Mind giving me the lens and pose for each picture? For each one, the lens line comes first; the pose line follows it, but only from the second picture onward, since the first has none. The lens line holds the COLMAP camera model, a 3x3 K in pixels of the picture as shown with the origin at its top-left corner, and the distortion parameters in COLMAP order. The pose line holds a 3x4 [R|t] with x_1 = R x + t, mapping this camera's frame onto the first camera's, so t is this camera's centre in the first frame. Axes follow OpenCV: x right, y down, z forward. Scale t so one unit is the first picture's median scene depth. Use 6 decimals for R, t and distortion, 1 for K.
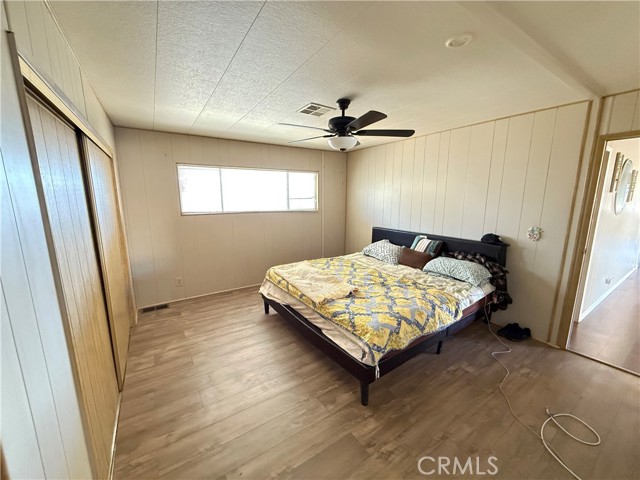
lens RADIAL K [[255.7, 0, 318.6], [0, 255.7, 240.9], [0, 0, 1]] dist [-0.000692, -0.000096]
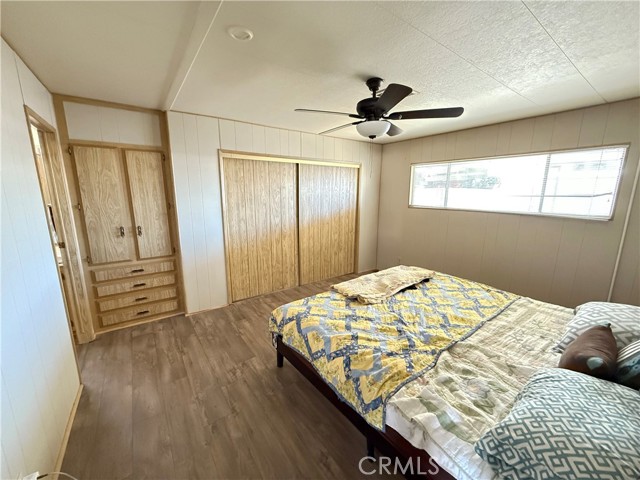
lens RADIAL K [[255.7, 0, 318.6], [0, 255.7, 240.9], [0, 0, 1]] dist [-0.000692, -0.000096]
pose [[0.039524, 0.189569, -0.981071, 1.016205], [-0.179394, 0.967232, 0.179668, -0.136102], [0.982983, 0.168897, 0.072237, 0.814999]]
